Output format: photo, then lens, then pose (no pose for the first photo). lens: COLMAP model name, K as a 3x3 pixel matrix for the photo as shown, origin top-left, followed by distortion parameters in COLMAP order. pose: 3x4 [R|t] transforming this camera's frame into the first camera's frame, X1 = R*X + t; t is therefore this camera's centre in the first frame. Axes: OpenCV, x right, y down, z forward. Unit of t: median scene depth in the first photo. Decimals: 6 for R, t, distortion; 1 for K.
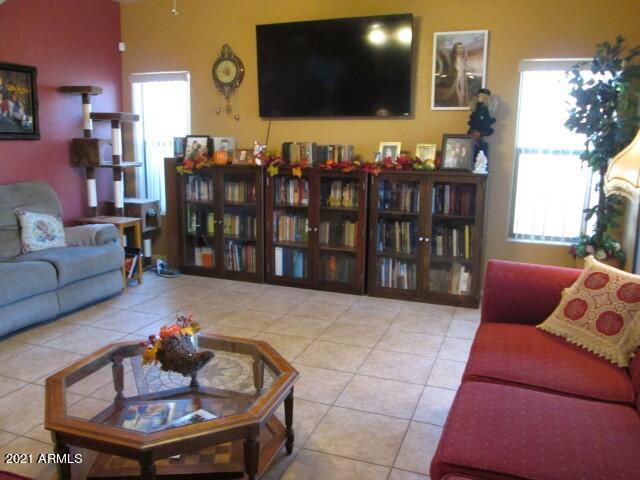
lens RADIAL K [[526.7, 0, 318.8], [0, 526.7, 238.3], [0, 0, 1]] dist [-0.088833, 0.002415]
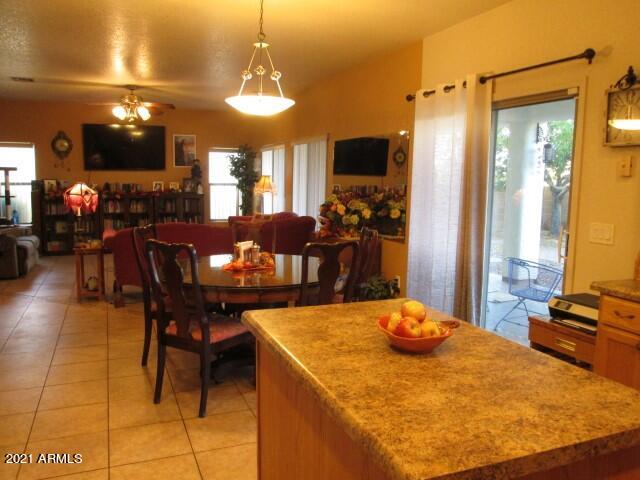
lens RADIAL K [[526.7, 0, 319.5], [0, 526.7, 240.0], [0, 0, 1]] dist [-0.088833, 0.002415]
pose [[0.733222, -0.076555, 0.675667, -0.880331], [0.123853, 0.992057, -0.022001, 0.196503], [-0.668615, 0.099815, 0.736879, -1.071837]]
